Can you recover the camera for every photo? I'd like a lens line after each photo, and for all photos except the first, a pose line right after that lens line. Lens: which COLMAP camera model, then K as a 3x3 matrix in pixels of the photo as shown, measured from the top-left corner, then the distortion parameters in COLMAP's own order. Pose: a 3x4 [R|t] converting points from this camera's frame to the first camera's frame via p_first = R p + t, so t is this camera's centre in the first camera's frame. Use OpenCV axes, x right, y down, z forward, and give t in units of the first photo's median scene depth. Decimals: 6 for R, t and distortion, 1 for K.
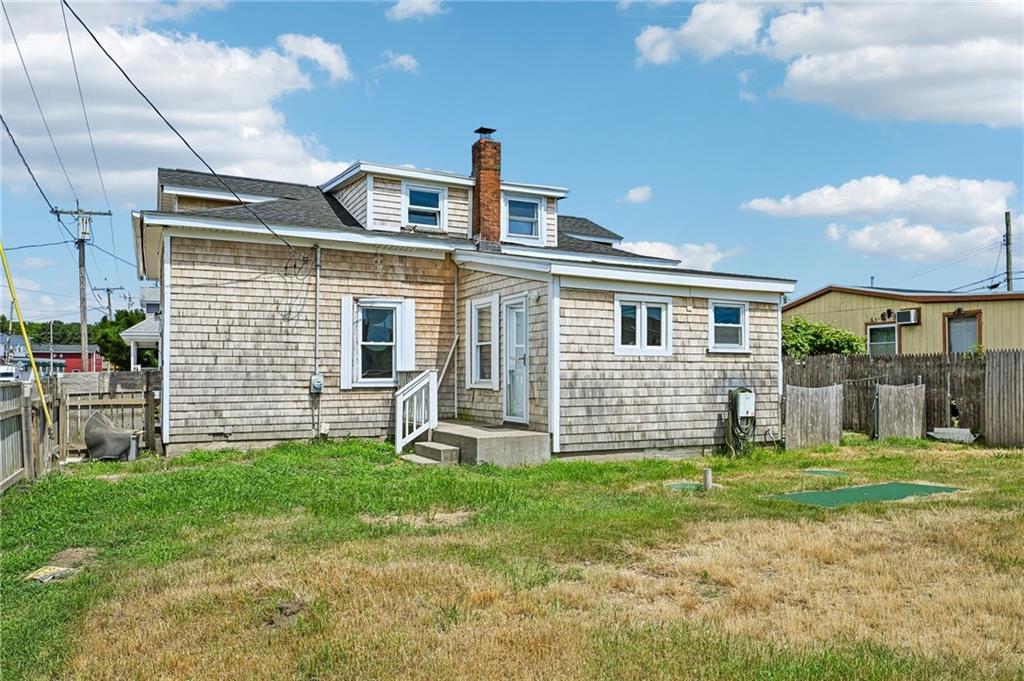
lens RADIAL K [[734.7, 0, 518.0], [0, 734.7, 359.1], [0, 0, 1]] dist [0.004191, 0.004554]
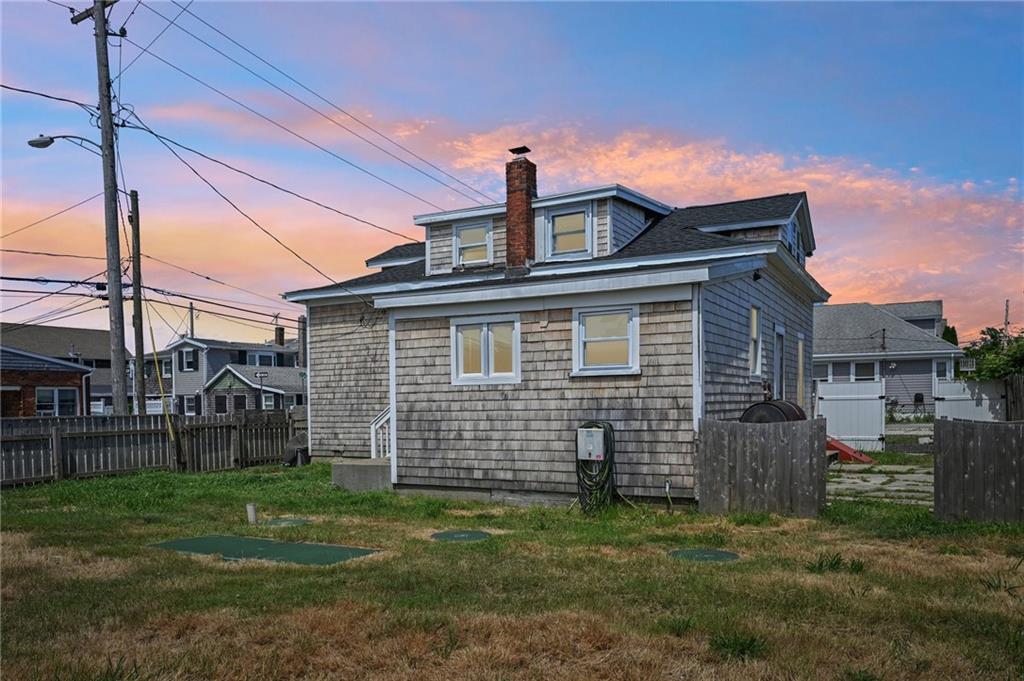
lens RADIAL K [[755.8, 0, 507.3], [0, 755.8, 410.7], [0, 0, 1]] dist [0.002695, 0.001076]
pose [[0.567899, 0.001424, -0.823097, 0.883145], [0.033181, 0.999146, 0.024621, 0.005189], [0.822429, -0.041293, 0.567367, 0.475530]]
